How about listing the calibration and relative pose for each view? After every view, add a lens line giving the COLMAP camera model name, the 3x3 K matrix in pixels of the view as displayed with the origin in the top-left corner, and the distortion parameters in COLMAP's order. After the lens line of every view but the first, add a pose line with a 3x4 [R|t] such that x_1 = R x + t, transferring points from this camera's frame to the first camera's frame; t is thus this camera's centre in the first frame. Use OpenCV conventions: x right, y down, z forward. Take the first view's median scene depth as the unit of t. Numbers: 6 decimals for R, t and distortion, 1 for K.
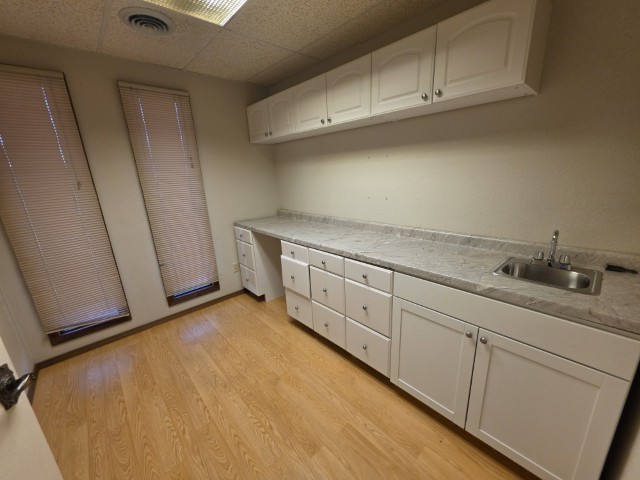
lens RADIAL K [[256.8, 0, 318.2], [0, 256.8, 240.4], [0, 0, 1]] dist [-0.000298, -0.000862]
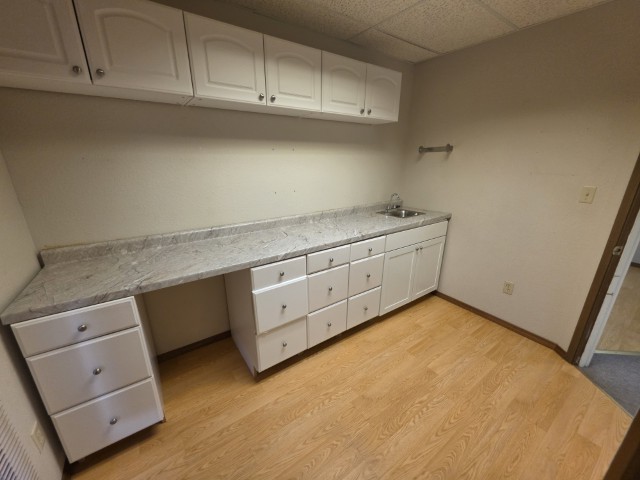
lens RADIAL K [[256.8, 0, 319.7], [0, 256.8, 241.4], [0, 0, 1]] dist [-0.000298, -0.000862]
pose [[0.132543, -0.262432, 0.955804, -0.875816], [0.254162, 0.941068, 0.223141, -0.201757], [-0.958037, 0.213353, 0.191432, 0.849358]]
